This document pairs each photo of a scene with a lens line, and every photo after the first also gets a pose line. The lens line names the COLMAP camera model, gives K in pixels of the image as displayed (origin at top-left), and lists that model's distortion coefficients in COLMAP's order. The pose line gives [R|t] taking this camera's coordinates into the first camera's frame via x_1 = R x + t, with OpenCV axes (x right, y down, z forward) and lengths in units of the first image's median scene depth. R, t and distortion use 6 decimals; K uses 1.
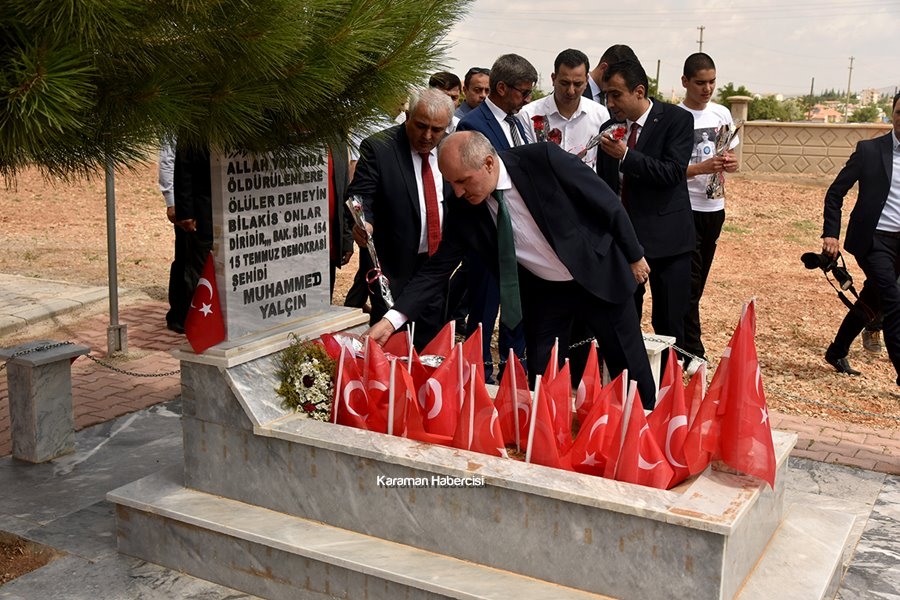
lens RADIAL K [[1039.8, 0, 450.0], [0, 1039.8, 300.0], [0, 0, 1]] dist [-0.028738, -0.009749]
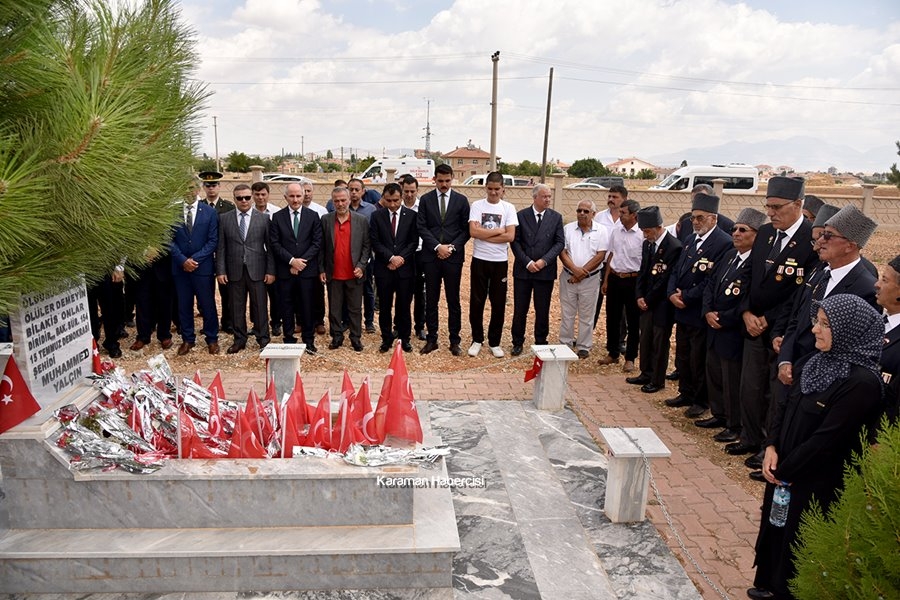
lens RADIAL K [[601.9, 0, 450.0], [0, 601.9, 300.0], [0, 0, 1]] dist [-0.035008, -0.005370]
pose [[0.826315, -0.114997, 0.551343, -0.176281], [0.092996, 0.993354, 0.067814, -0.114785], [-0.555477, -0.004763, 0.831518, 0.062827]]
